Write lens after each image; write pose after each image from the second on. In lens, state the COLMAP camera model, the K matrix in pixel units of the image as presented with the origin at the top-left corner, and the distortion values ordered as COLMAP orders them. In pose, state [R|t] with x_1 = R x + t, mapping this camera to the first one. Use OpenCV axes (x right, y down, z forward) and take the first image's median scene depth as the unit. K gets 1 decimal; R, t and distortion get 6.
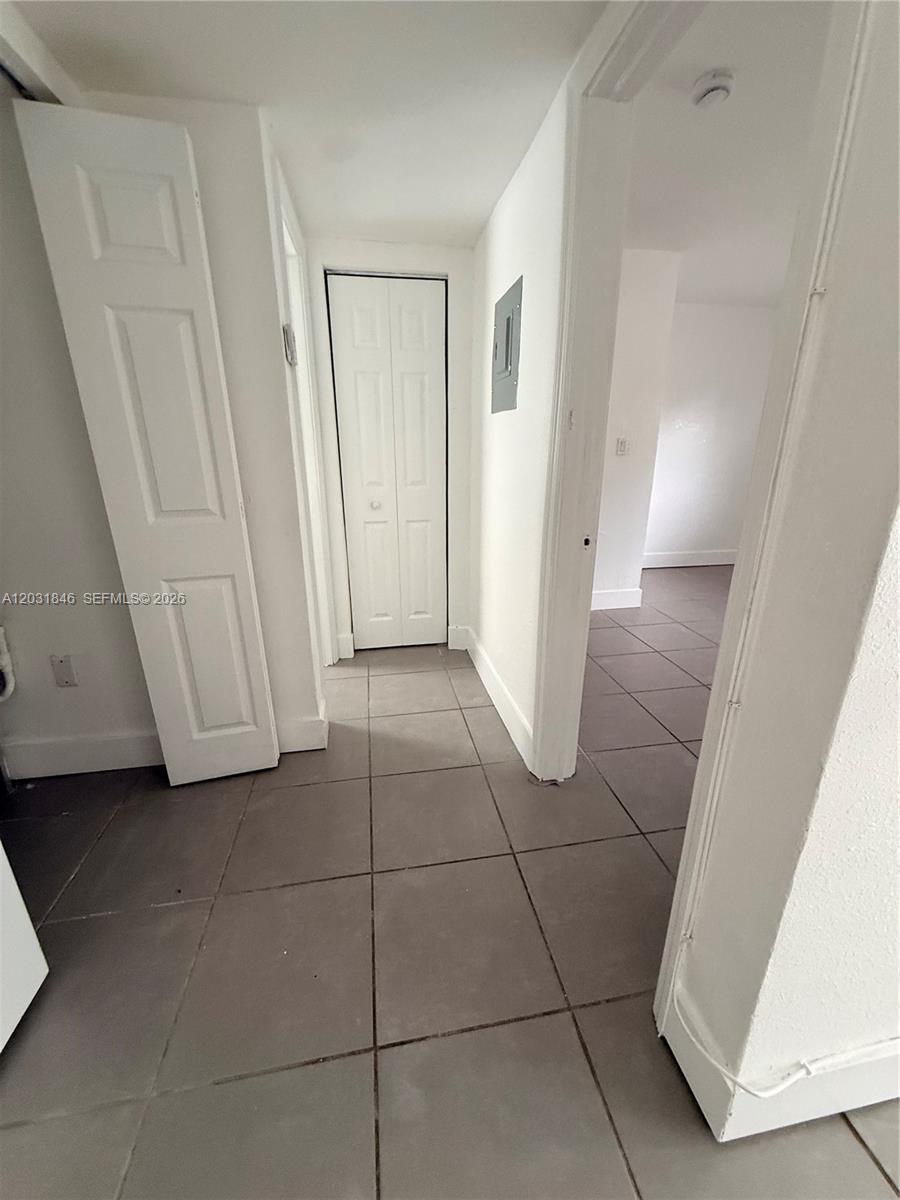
lens RADIAL K [[481.0, 0, 451.7], [0, 481.0, 597.5], [0, 0, 1]] dist [0.001644, 0.000796]
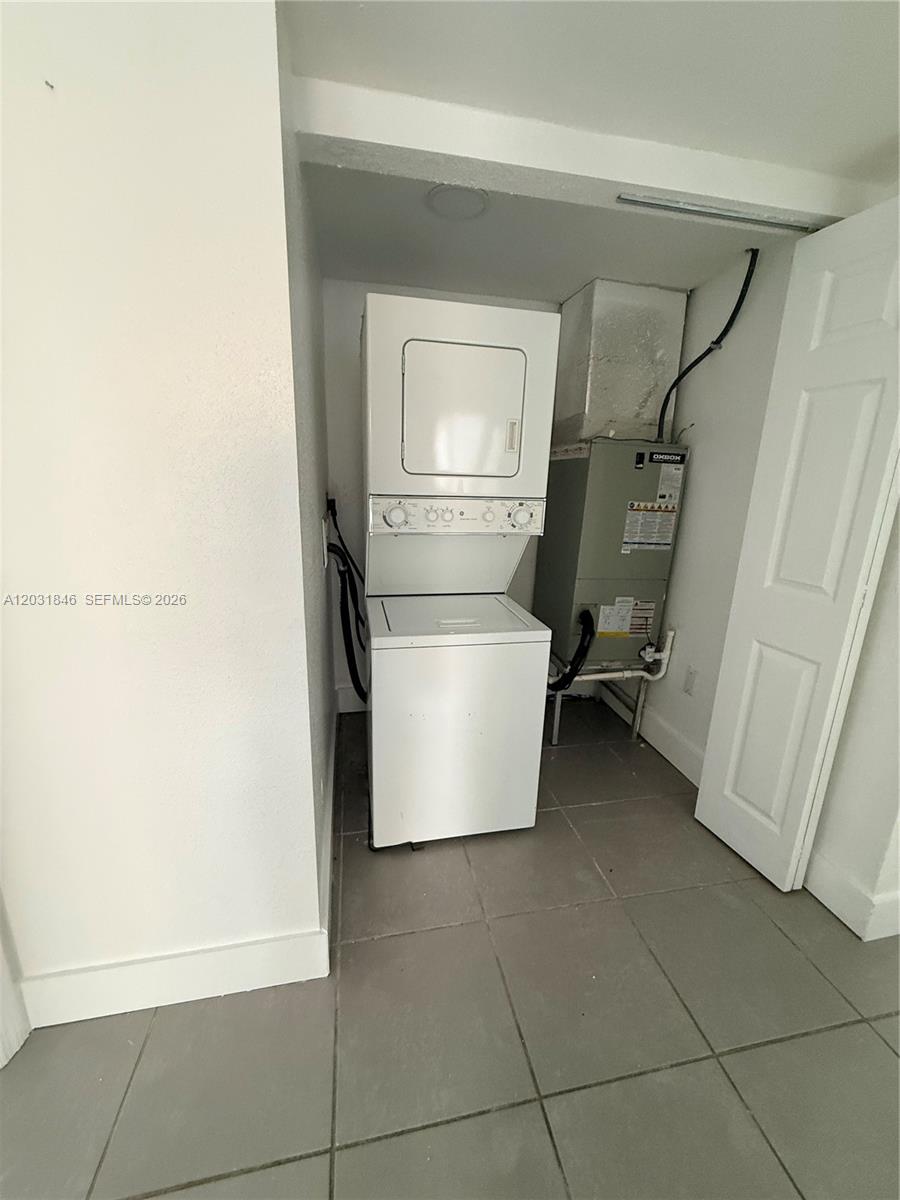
lens RADIAL K [[481.0, 0, 453.8], [0, 481.0, 599.4], [0, 0, 1]] dist [0.001644, 0.000796]
pose [[0.028197, 0.258142, -0.965695, 0.338082], [-0.338373, 0.911511, 0.233778, -0.129405], [0.940589, 0.320174, 0.113050, 0.225733]]
